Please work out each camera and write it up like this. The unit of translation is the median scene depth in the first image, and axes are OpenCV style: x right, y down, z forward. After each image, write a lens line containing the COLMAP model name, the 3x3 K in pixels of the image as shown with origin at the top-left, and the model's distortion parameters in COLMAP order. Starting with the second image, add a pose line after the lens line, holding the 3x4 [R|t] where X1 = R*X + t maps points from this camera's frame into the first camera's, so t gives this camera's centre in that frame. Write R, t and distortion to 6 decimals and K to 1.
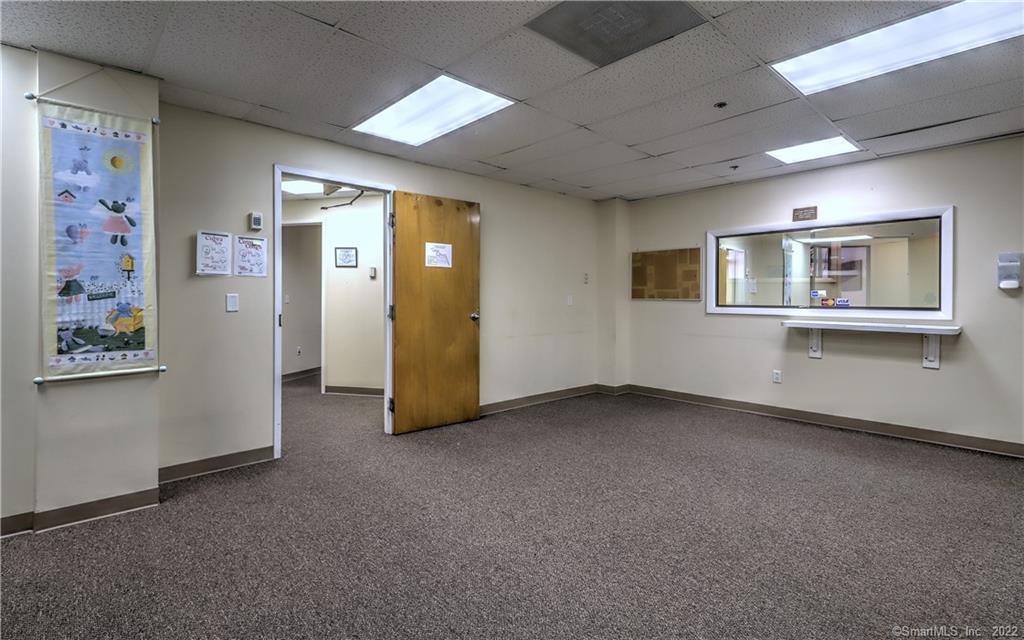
lens RADIAL K [[467.3, 0, 510.0], [0, 467.3, 295.2], [0, 0, 1]] dist [0.003555, 0.000313]
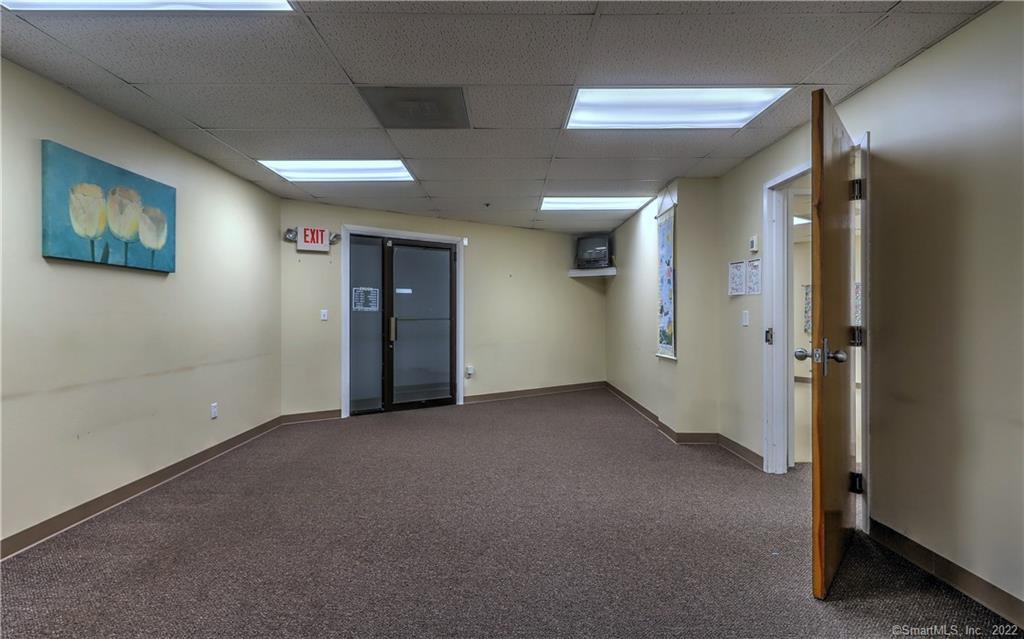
lens RADIAL K [[481.1, 0, 513.0], [0, 481.1, 319.4], [0, 0, 1]] dist [0.000187, 0.000049]
pose [[-0.671150, 0.005584, -0.741300, 0.847011], [0.005755, 0.999981, 0.002322, 0.015085], [0.741299, -0.002708, -0.671169, 1.698357]]
